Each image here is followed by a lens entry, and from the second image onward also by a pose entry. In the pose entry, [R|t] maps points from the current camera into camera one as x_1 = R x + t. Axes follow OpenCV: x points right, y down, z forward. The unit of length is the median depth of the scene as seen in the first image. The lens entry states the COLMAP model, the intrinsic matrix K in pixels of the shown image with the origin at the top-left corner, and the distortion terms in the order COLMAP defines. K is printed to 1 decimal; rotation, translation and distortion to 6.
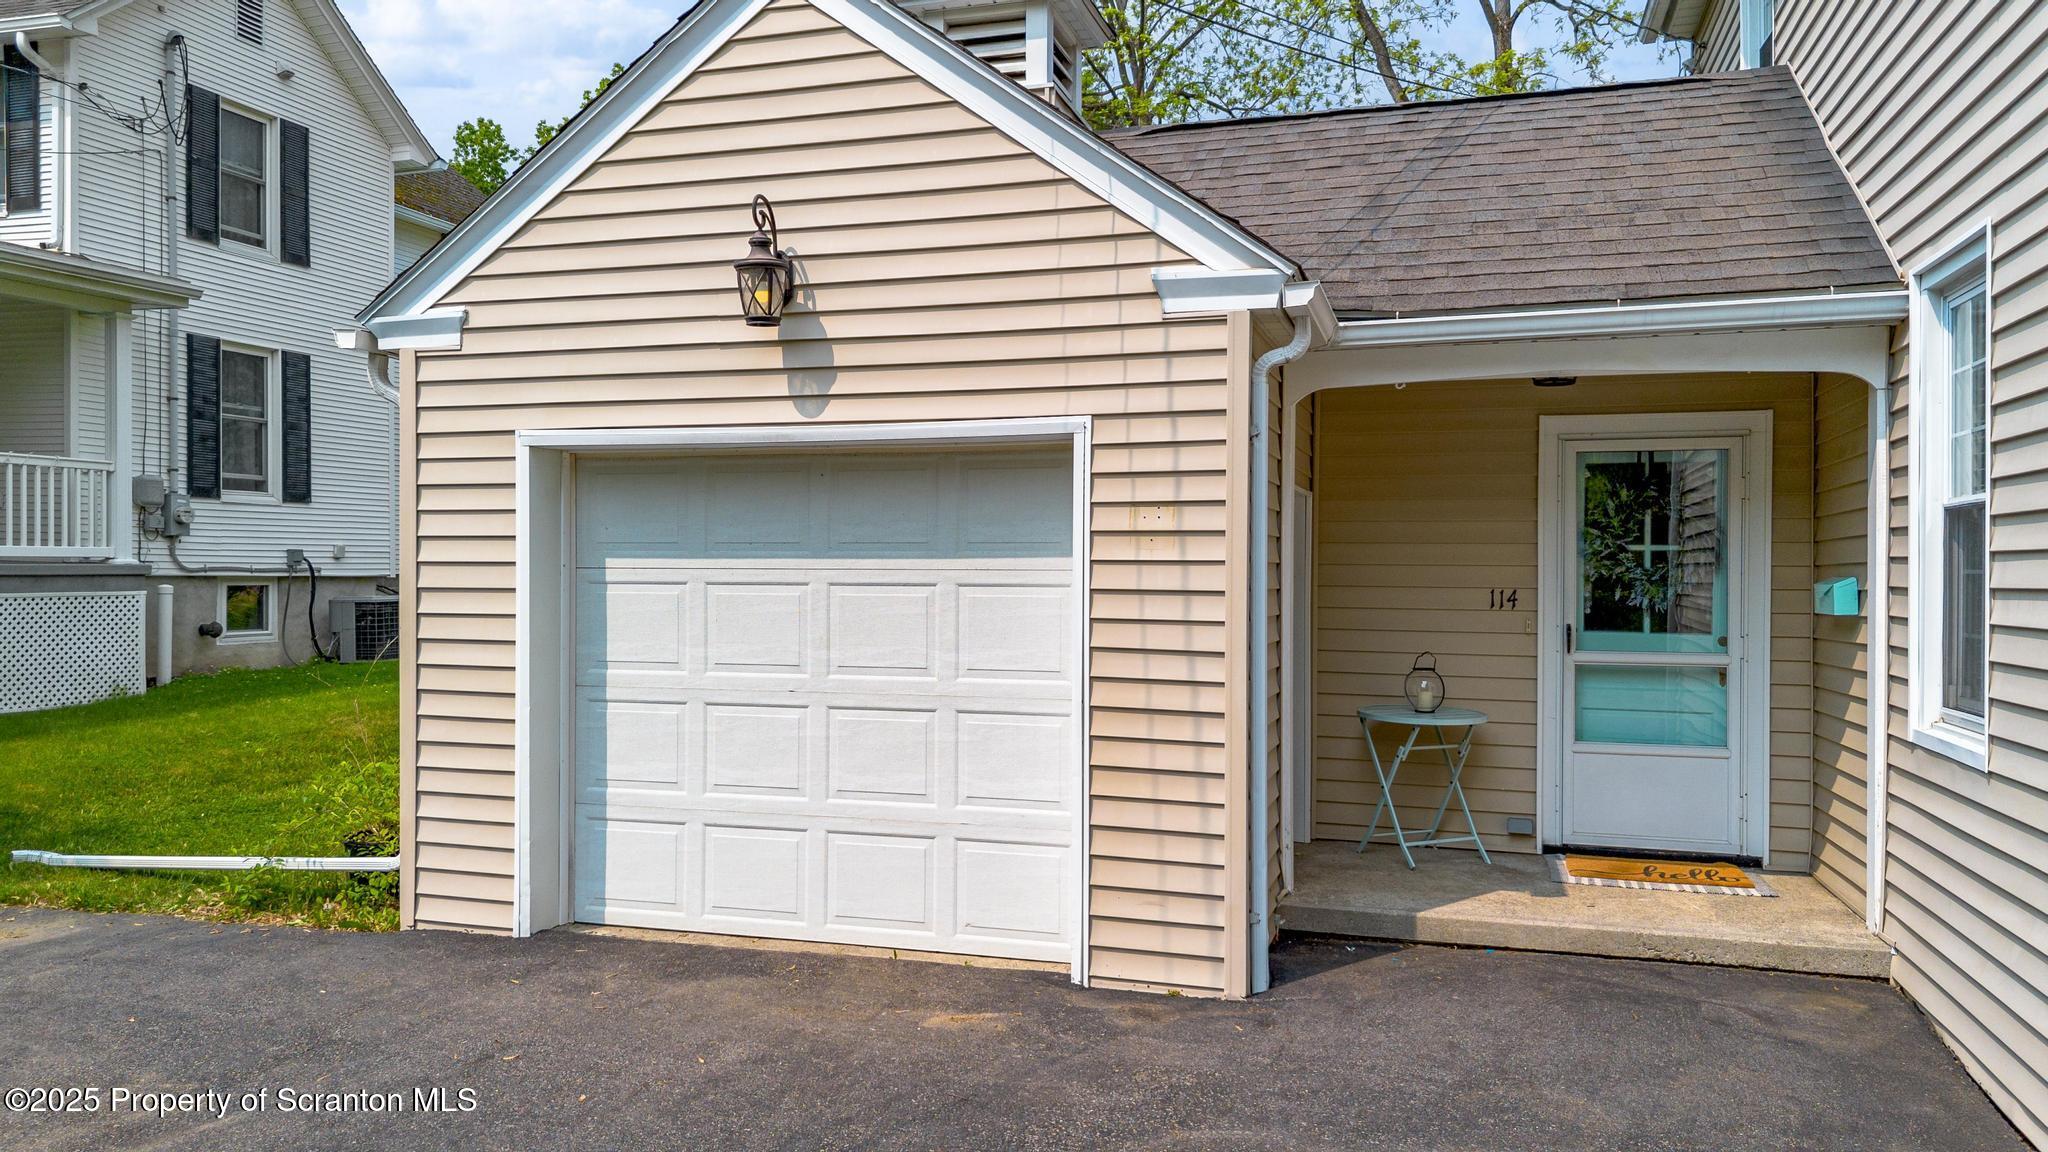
lens RADIAL K [[1457.1, 0, 1021.3], [0, 1457.1, 564.1], [0, 0, 1]] dist [0.044458, -0.000519]
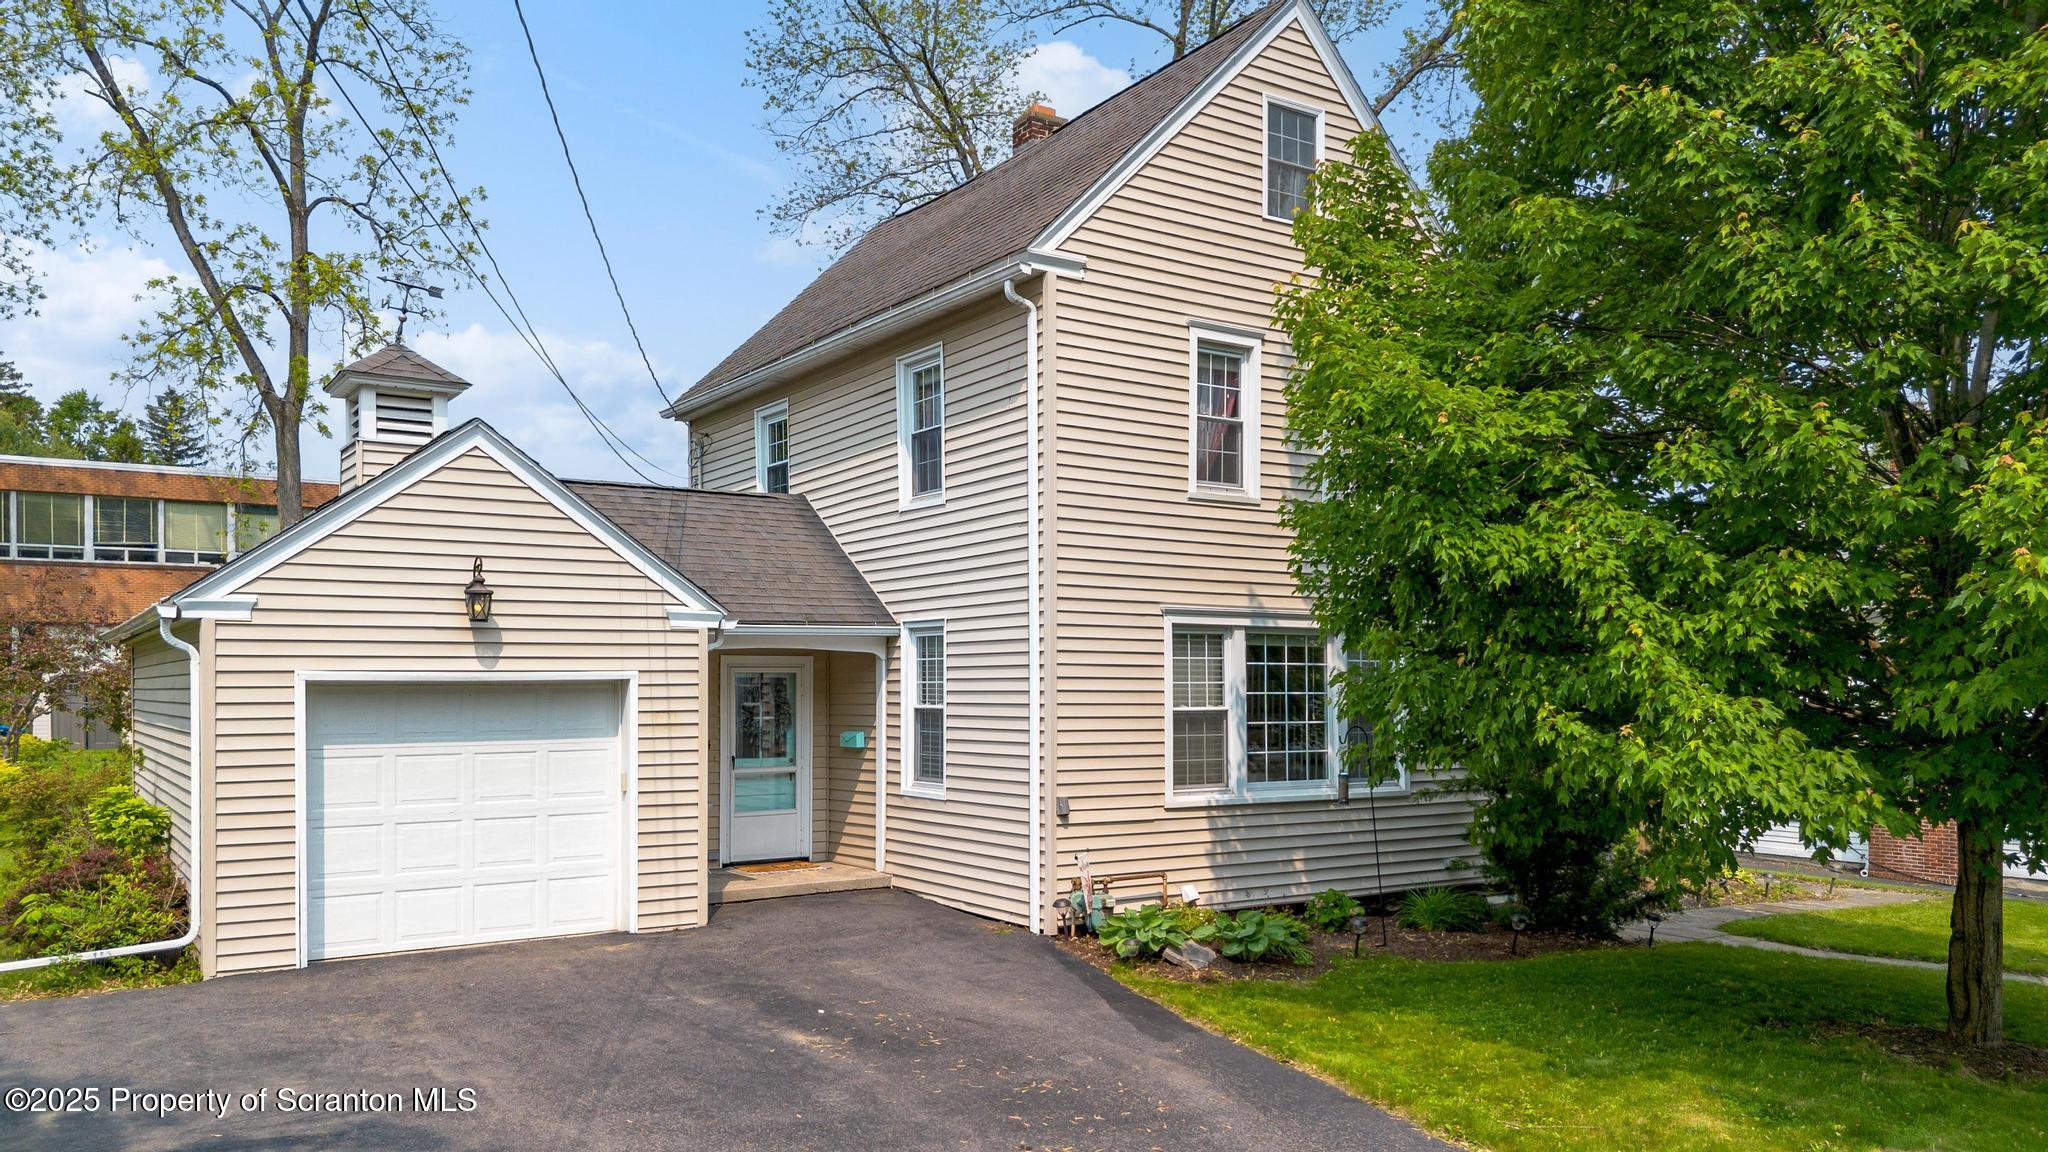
lens RADIAL K [[1469.6, 0, 1024.0], [0, 1469.6, 576.0], [0, 0, 1]] dist [-0.033858, -0.000265]
pose [[0.632573, 0.046461, 0.773106, -1.199627], [0.008640, 0.997714, -0.067028, -0.085613], [-0.774453, 0.049080, 0.630725, -0.784210]]
